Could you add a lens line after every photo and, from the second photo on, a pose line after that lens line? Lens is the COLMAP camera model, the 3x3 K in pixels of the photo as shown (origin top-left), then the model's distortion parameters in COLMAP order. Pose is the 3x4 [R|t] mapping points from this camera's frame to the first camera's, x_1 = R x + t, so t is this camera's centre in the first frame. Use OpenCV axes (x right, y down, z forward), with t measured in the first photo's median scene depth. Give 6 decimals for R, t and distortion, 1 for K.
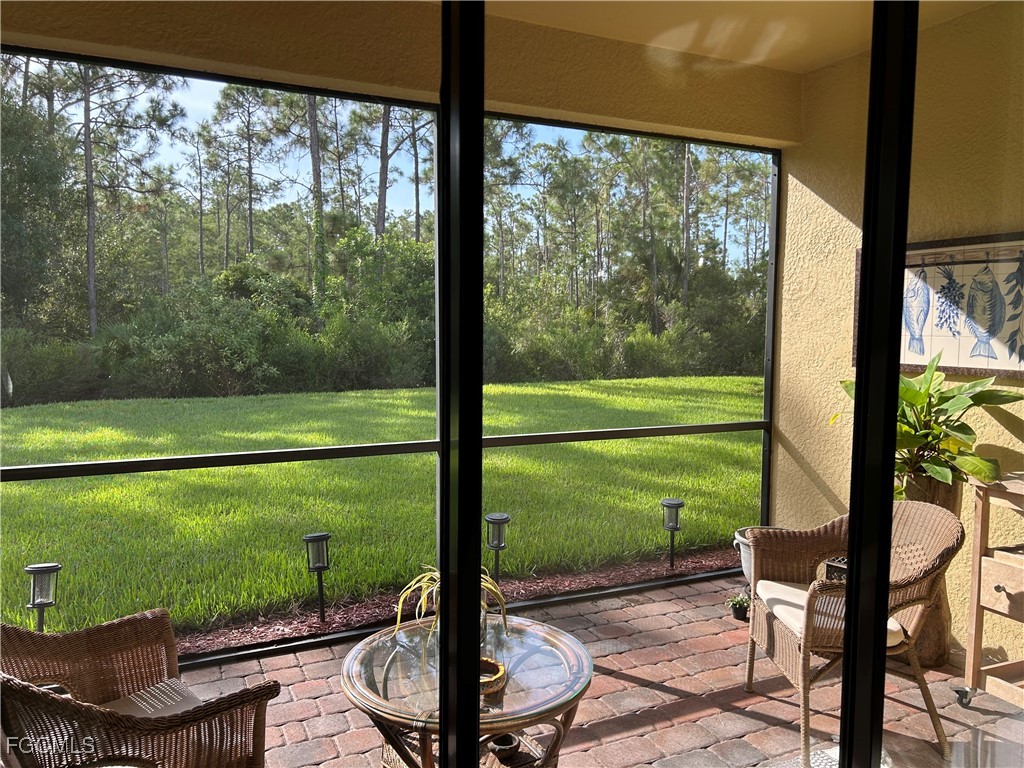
lens RADIAL K [[778.5, 0, 512.0], [0, 778.5, 384.0], [0, 0, 1]] dist [-0.000175, -0.001751]
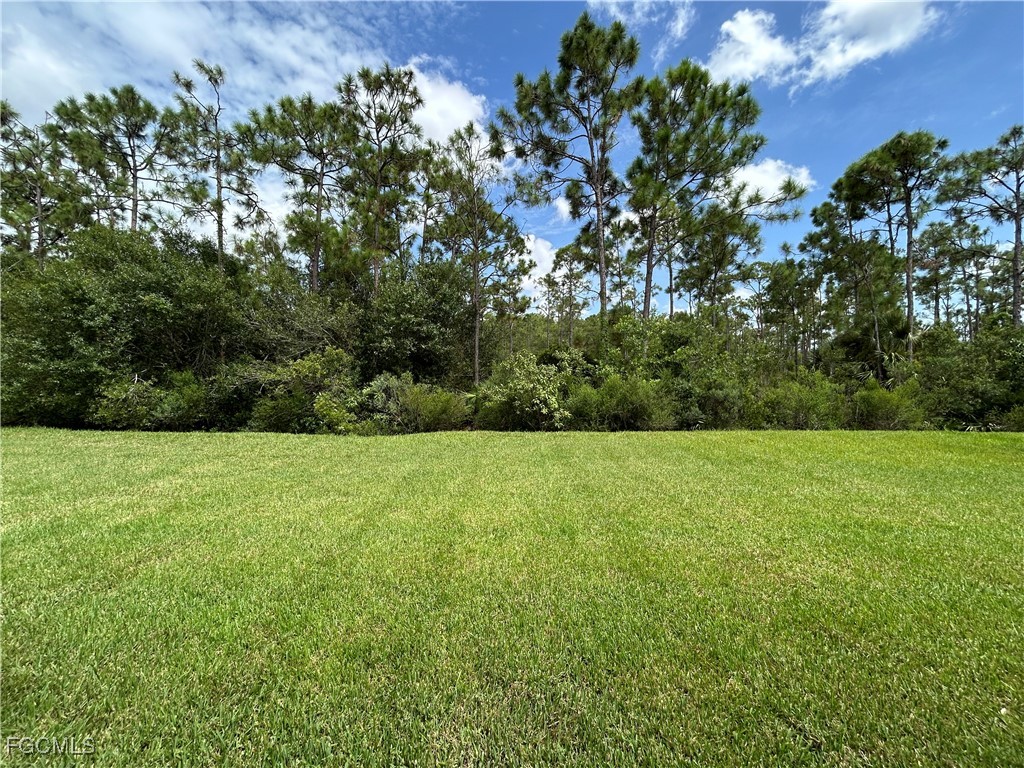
lens RADIAL K [[414.5, 0, 513.2], [0, 414.5, 380.3], [0, 0, 1]] dist [-0.002375, 0.000420]
pose [[0.886888, -0.001795, -0.461981, -0.021629], [-0.032231, 0.997315, -0.065751, -0.013941], [0.460859, 0.073203, 0.884449, 0.145689]]
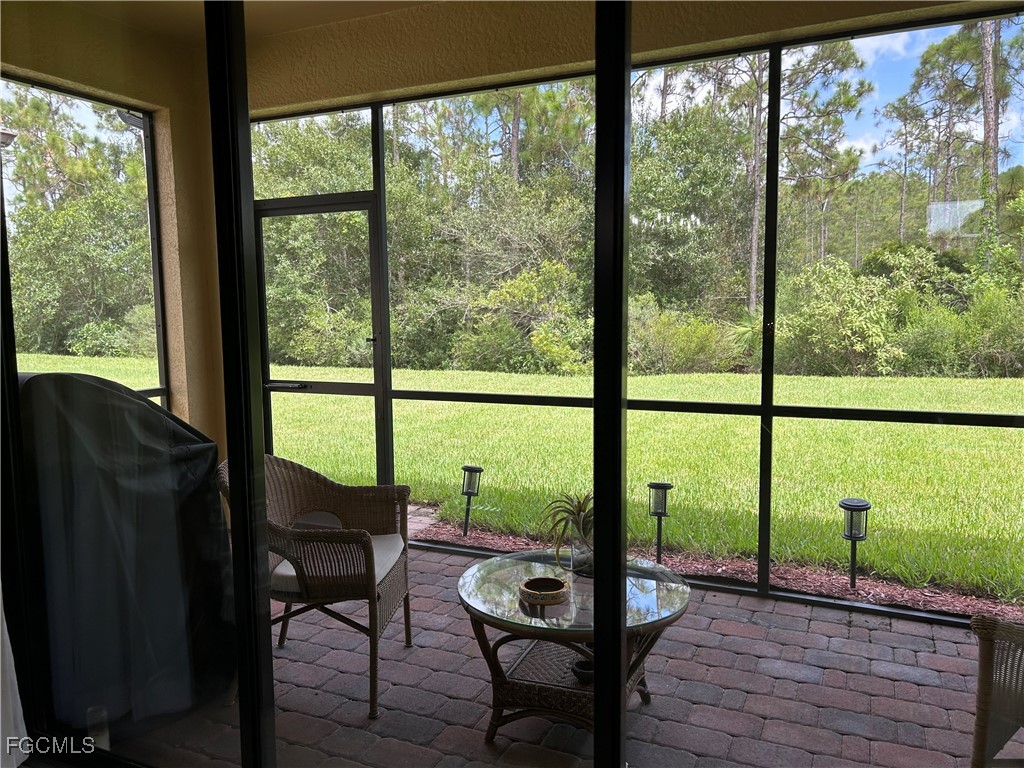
lens RADIAL K [[770.4, 0, 509.4], [0, 770.4, 386.4], [0, 0, 1]] dist [0.055375, -0.059508]
pose [[0.644850, 0.061291, -0.761847, 0.055950], [-0.043910, 0.998104, 0.043132, 0.001926], [0.763046, 0.005639, 0.646319, 0.024715]]
